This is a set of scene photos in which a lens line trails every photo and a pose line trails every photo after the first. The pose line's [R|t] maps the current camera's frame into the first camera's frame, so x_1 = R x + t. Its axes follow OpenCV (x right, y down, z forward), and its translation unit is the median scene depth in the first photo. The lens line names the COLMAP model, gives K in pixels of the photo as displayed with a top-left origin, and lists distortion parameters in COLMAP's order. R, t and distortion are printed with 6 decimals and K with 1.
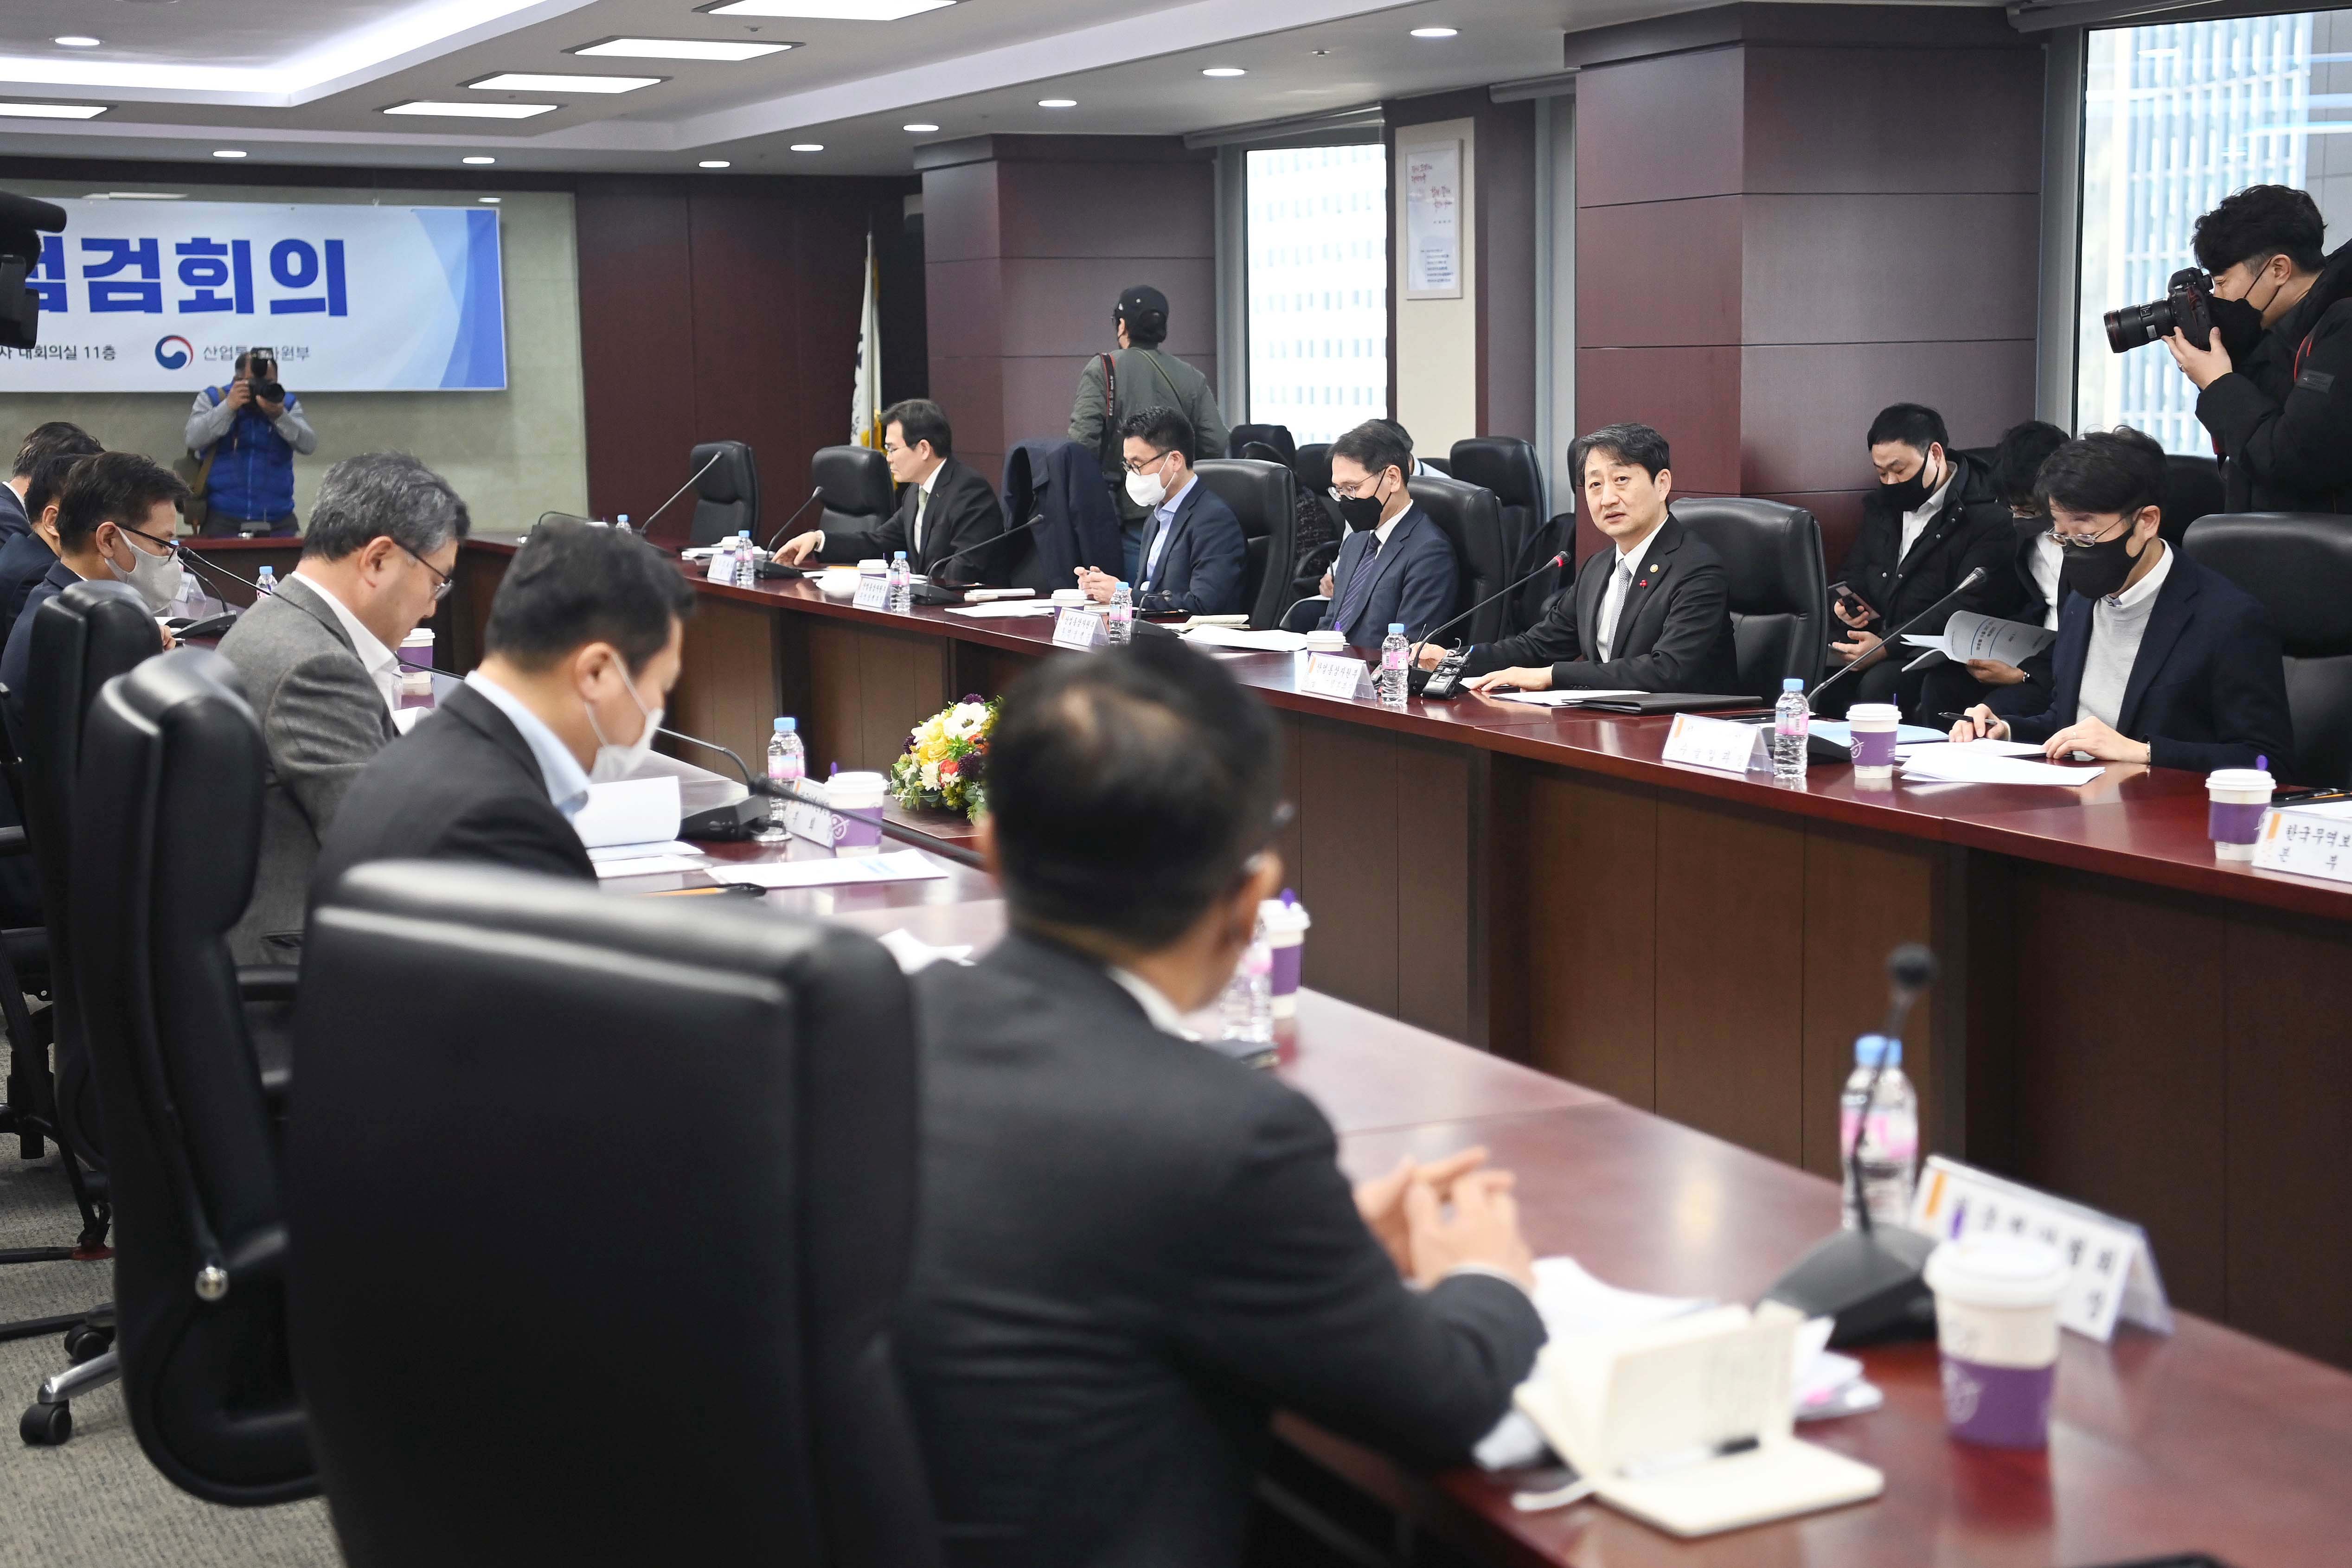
lens RADIAL K [[3266.1, 0, 1179.5], [0, 3266.1, 781.4], [0, 0, 1]] dist [0.151592, 0.000000]
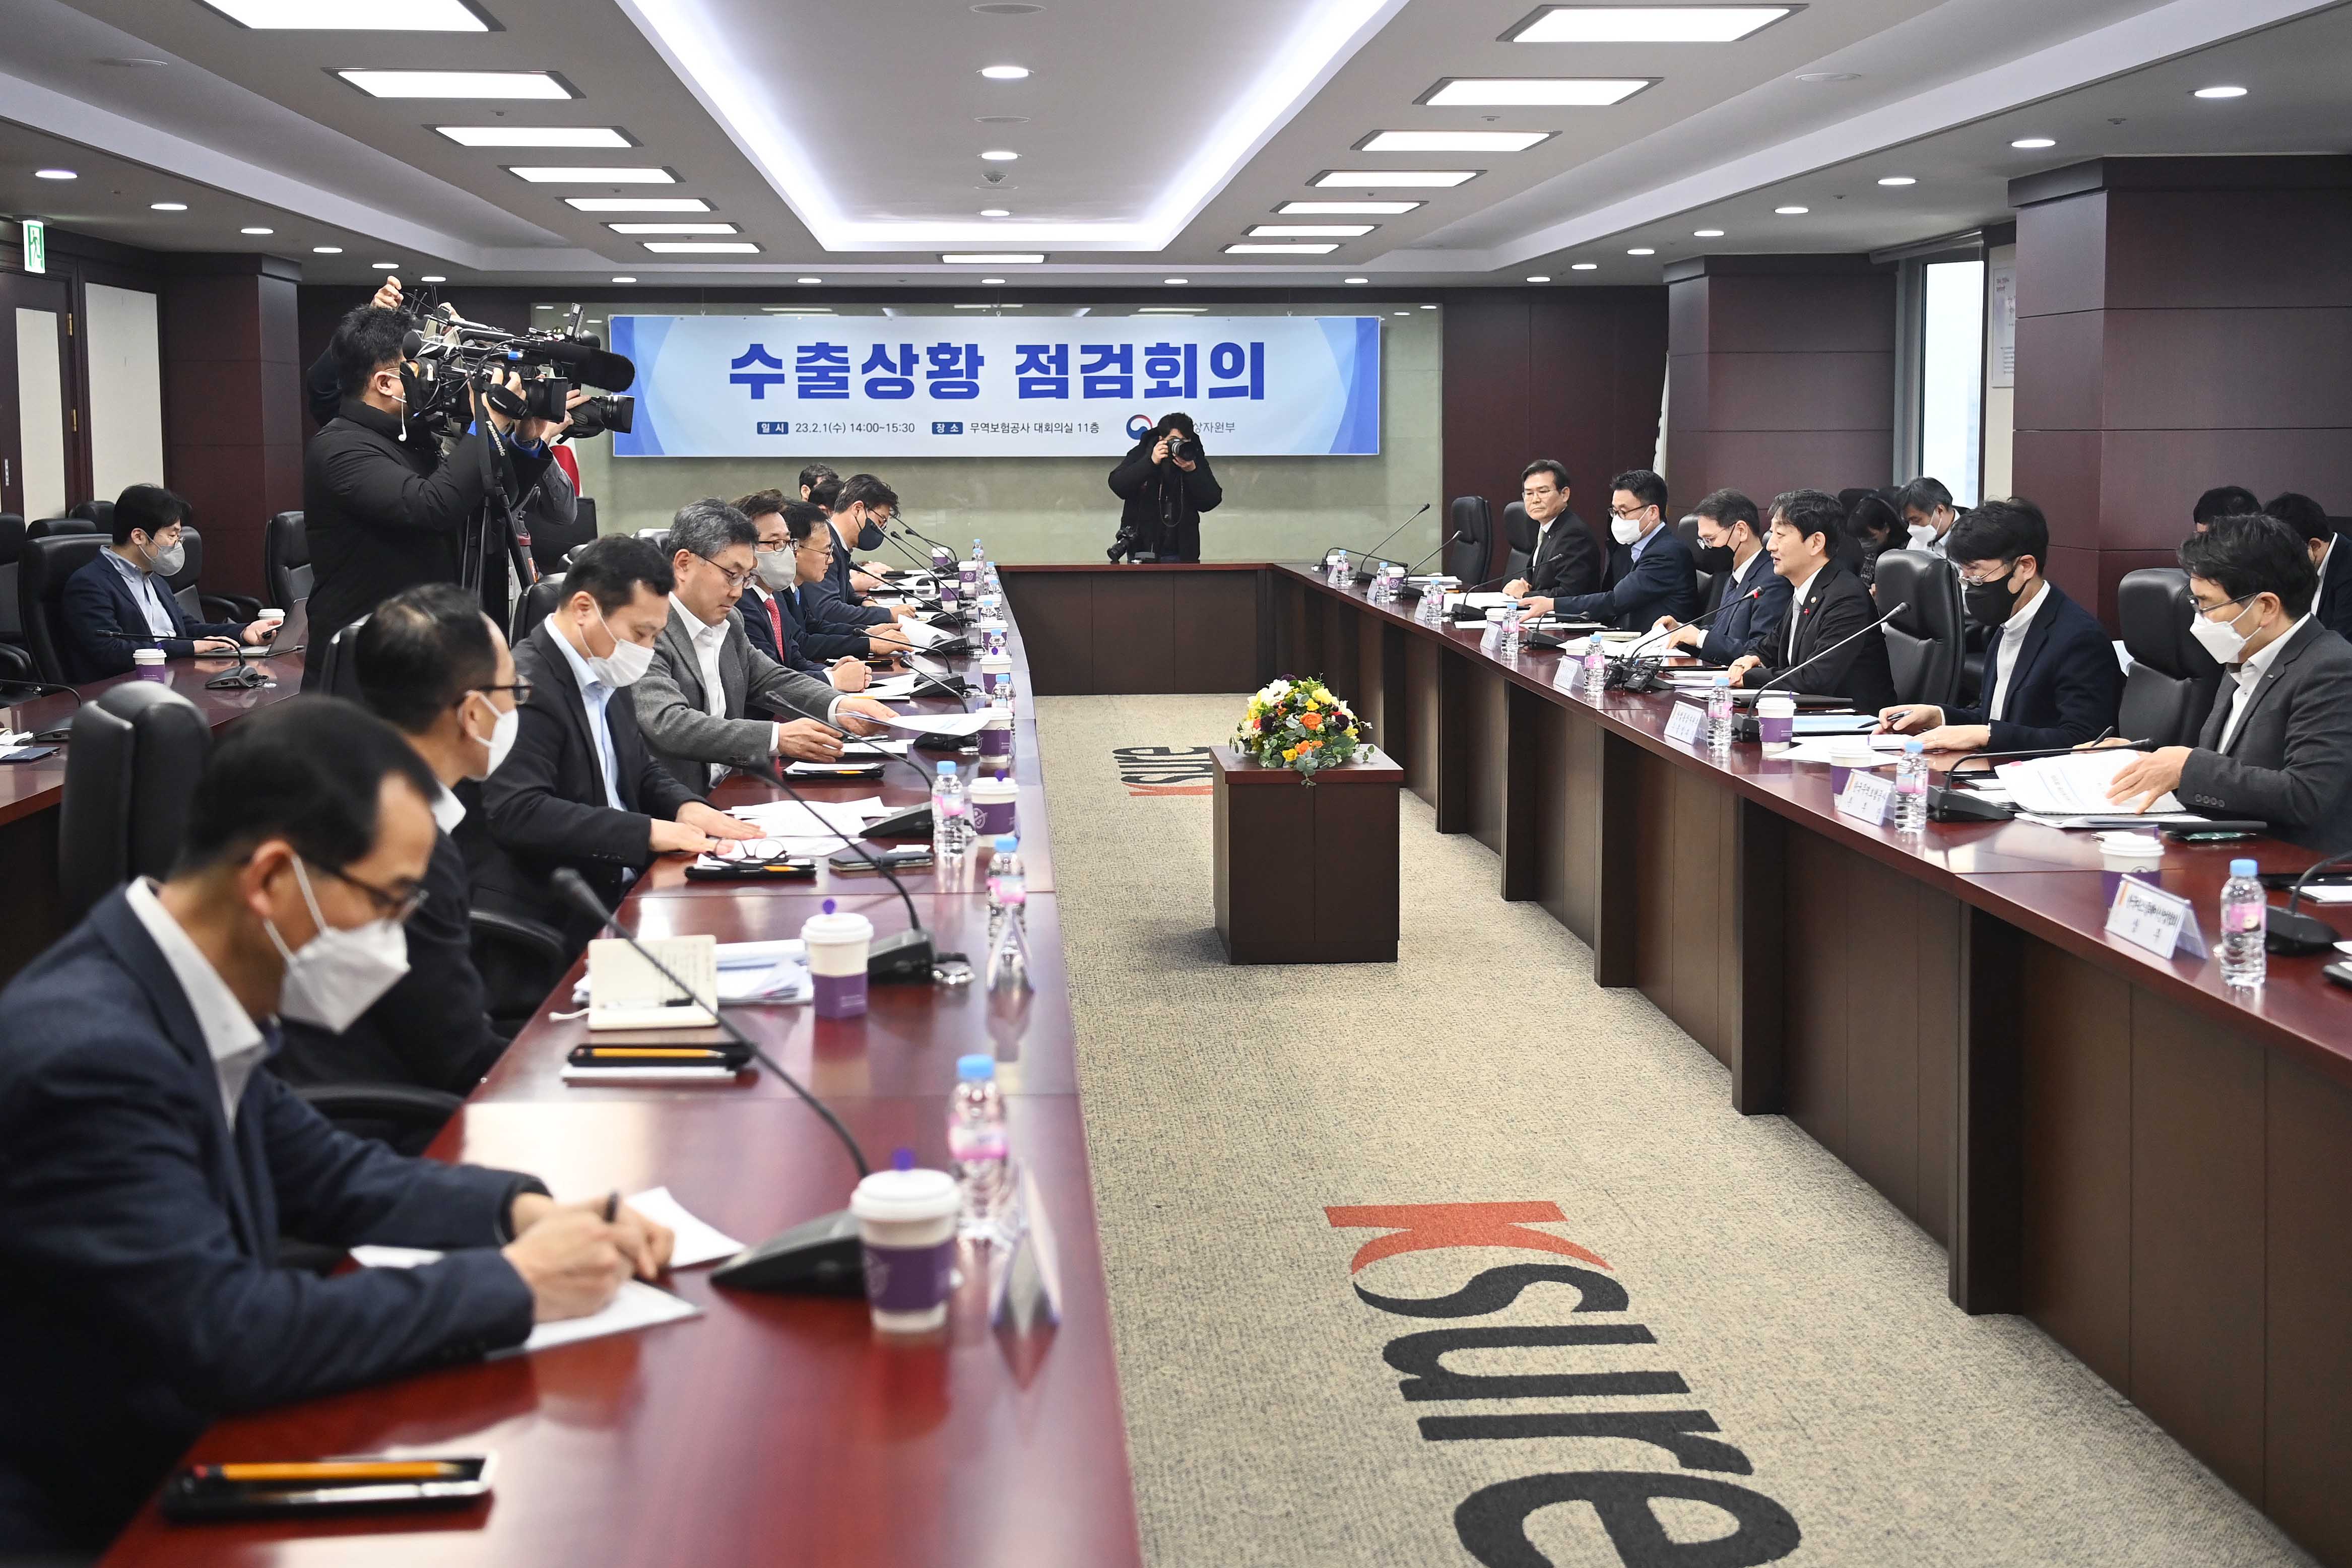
lens RADIAL K [[2818.6, 0, 1177.0], [0, 2818.6, 780.8], [0, 0, 1]] dist [-0.019305, 0.000000]
pose [[0.930983, 0.050989, -0.361483, 0.134813], [-0.052102, 0.998619, 0.006675, 0.006277], [0.361324, 0.012620, 0.932355, -0.064056]]
